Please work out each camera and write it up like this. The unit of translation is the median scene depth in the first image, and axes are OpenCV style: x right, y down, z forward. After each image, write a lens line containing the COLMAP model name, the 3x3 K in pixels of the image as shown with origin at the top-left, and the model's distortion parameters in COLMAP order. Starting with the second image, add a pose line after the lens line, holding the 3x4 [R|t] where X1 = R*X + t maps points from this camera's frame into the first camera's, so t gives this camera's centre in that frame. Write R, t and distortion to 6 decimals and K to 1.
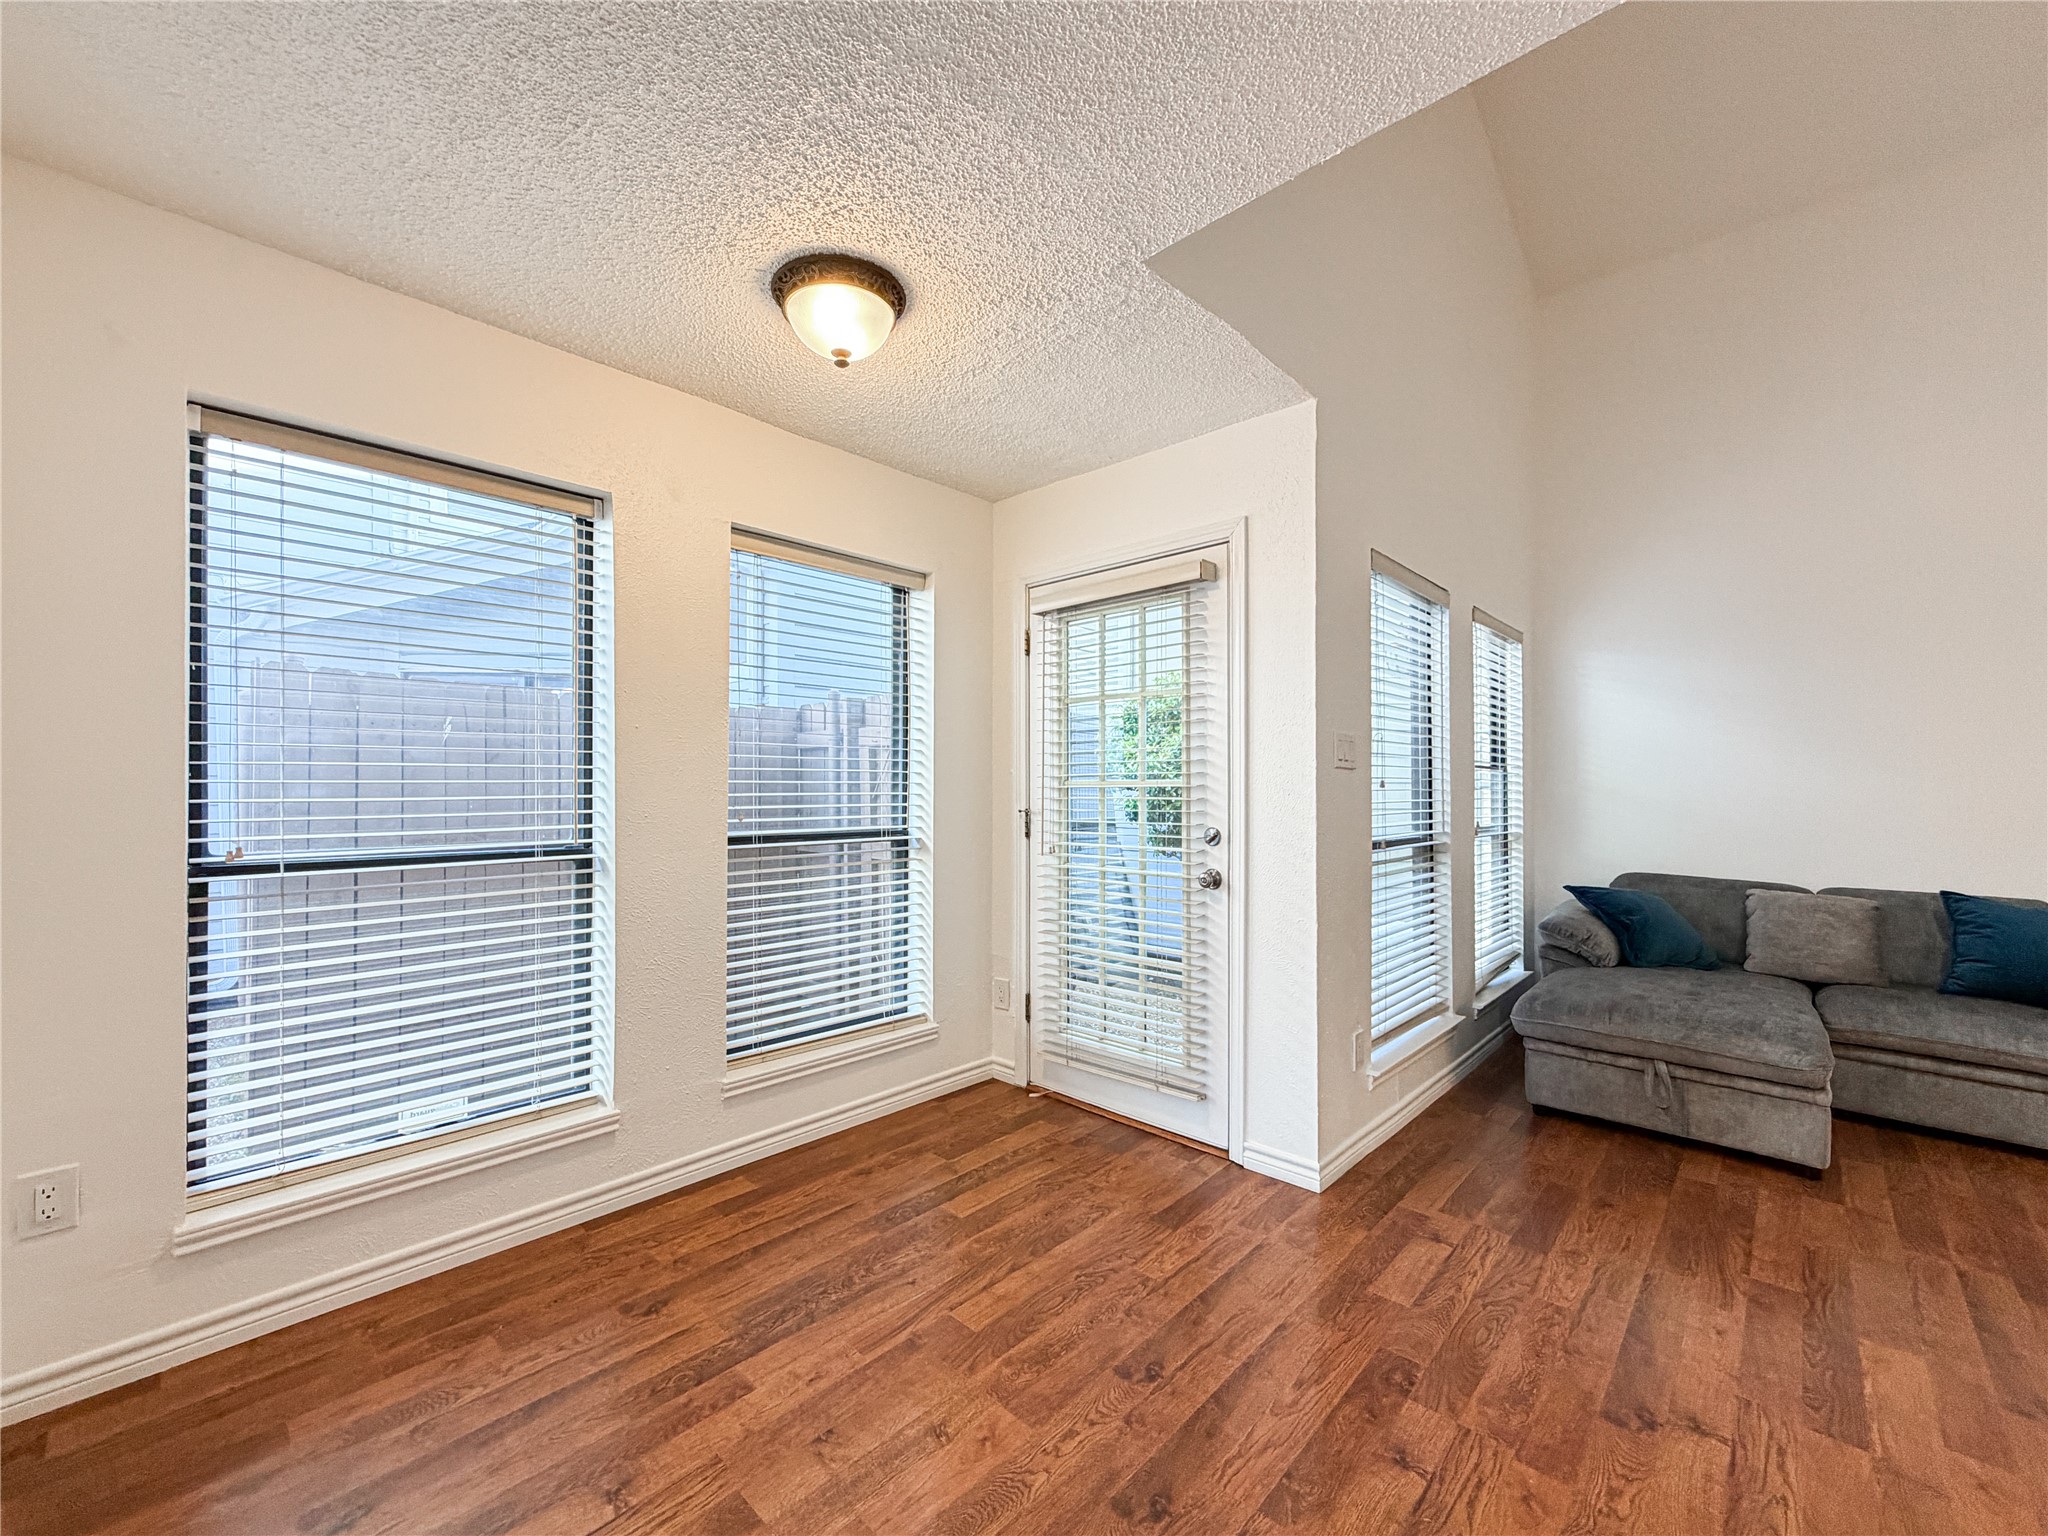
lens RADIAL K [[823.3, 0, 1022.9], [0, 823.3, 780.7], [0, 0, 1]] dist [-0.000381, 0.000355]
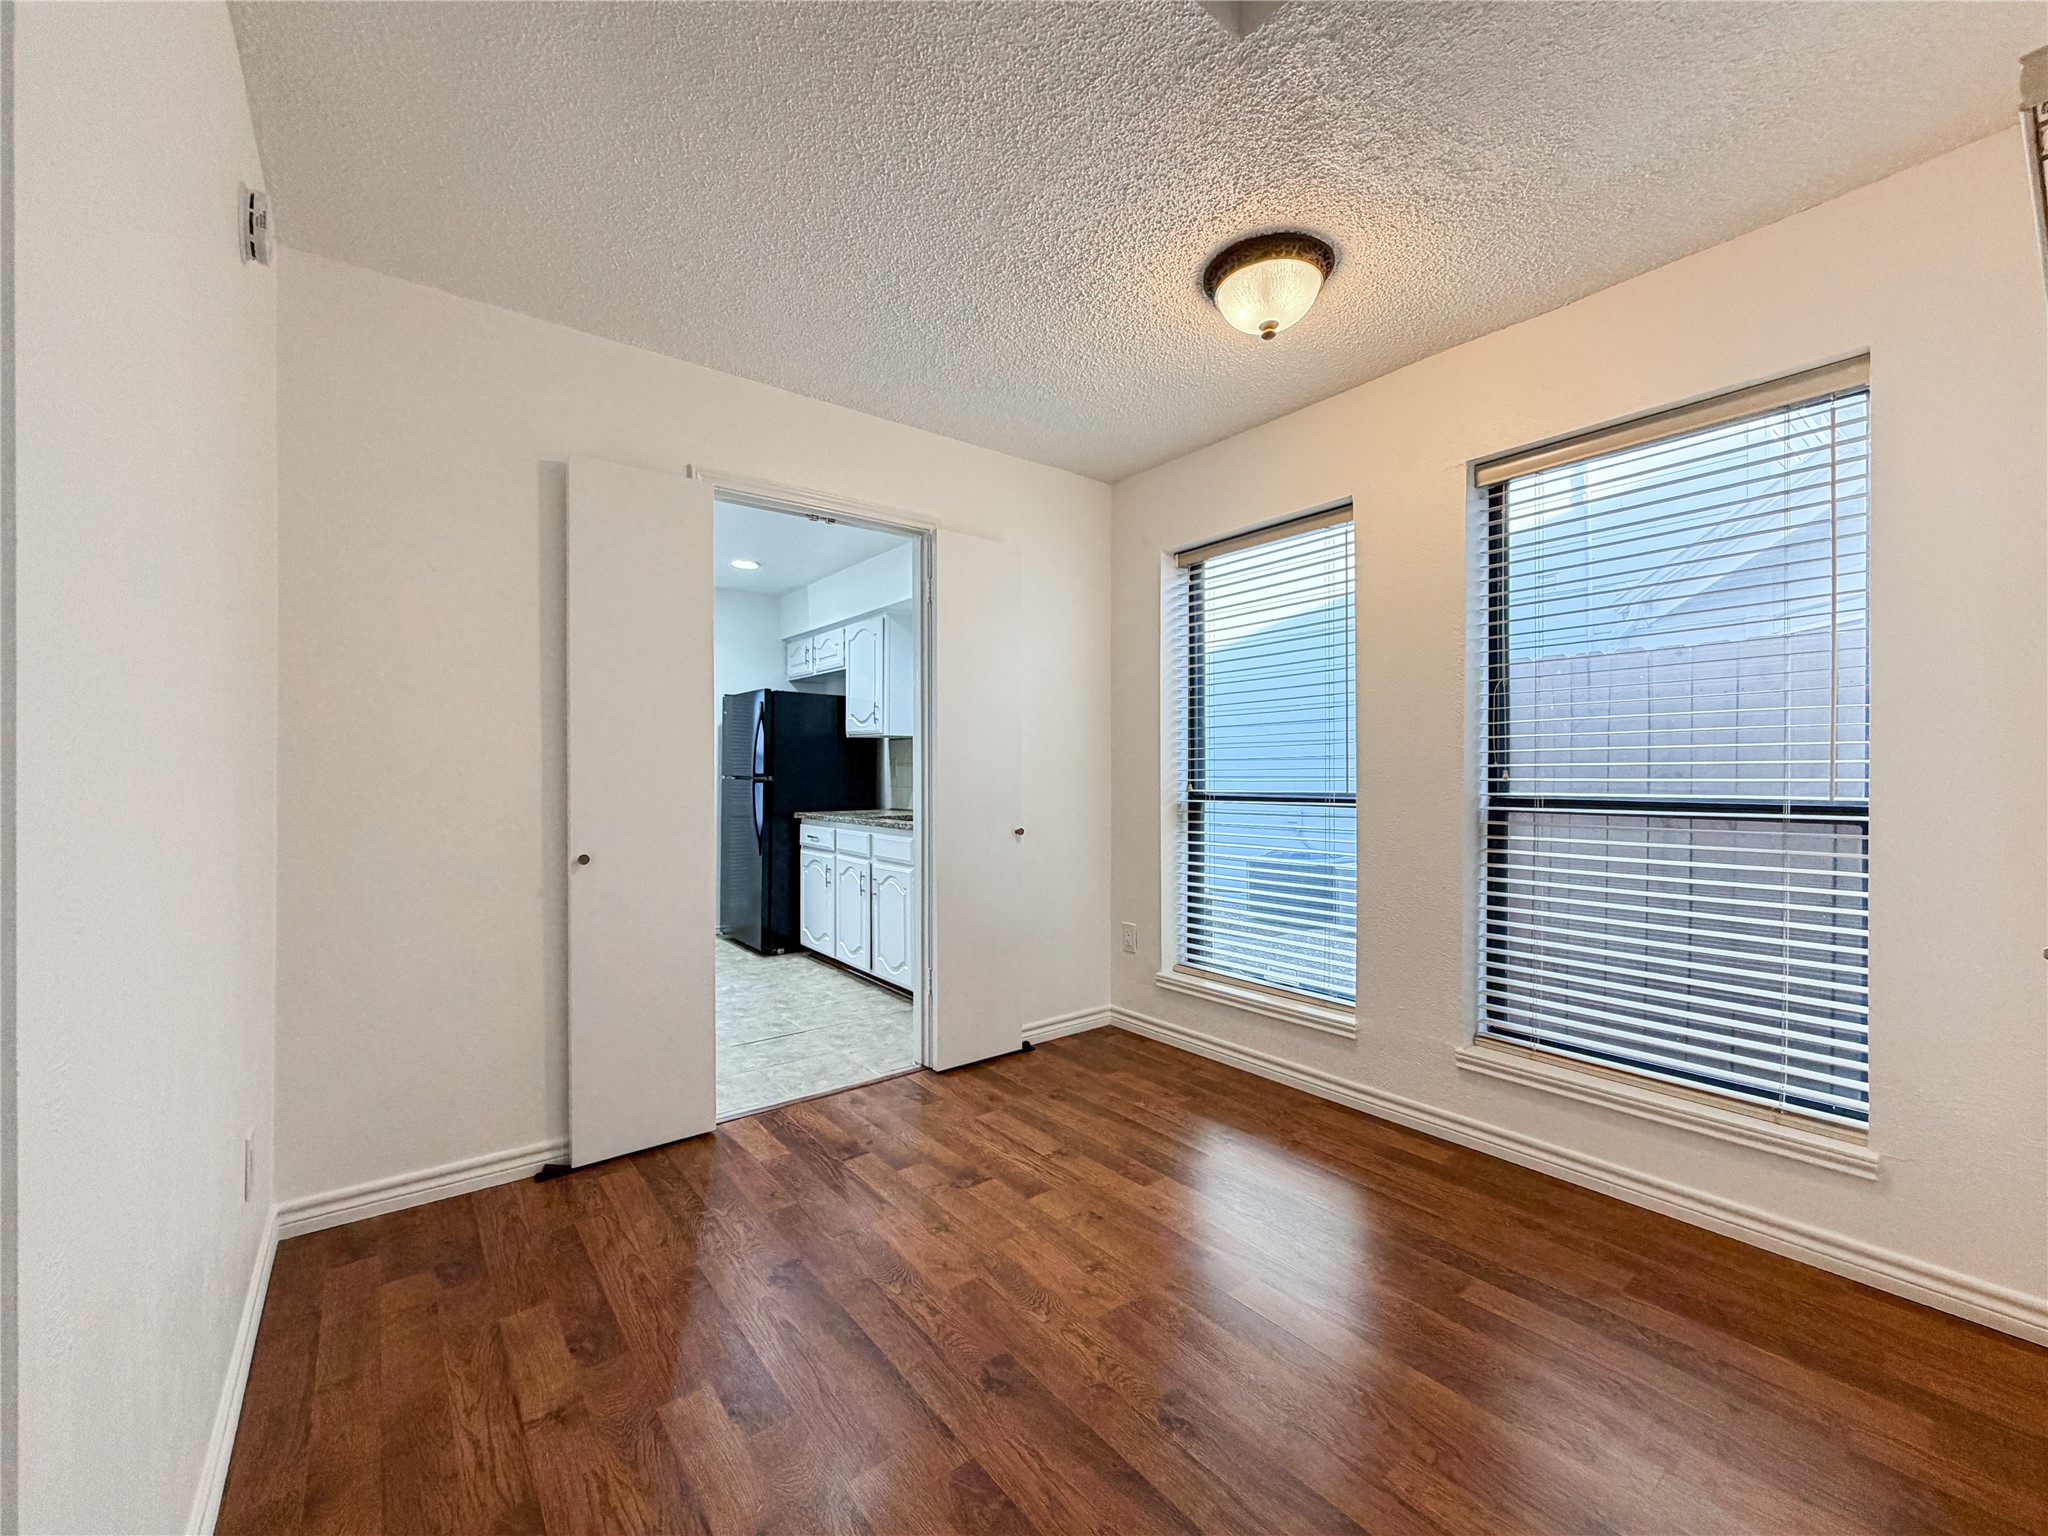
lens RADIAL K [[825.0, 0, 1025.8], [0, 825.0, 763.2], [0, 0, 1]] dist [-0.001682, -0.000153]
pose [[-0.140718, -0.013956, -0.989951, 0.865361], [0.006216, 0.999868, -0.014980, 0.056962], [0.990030, -0.008261, -0.140613, 0.833904]]
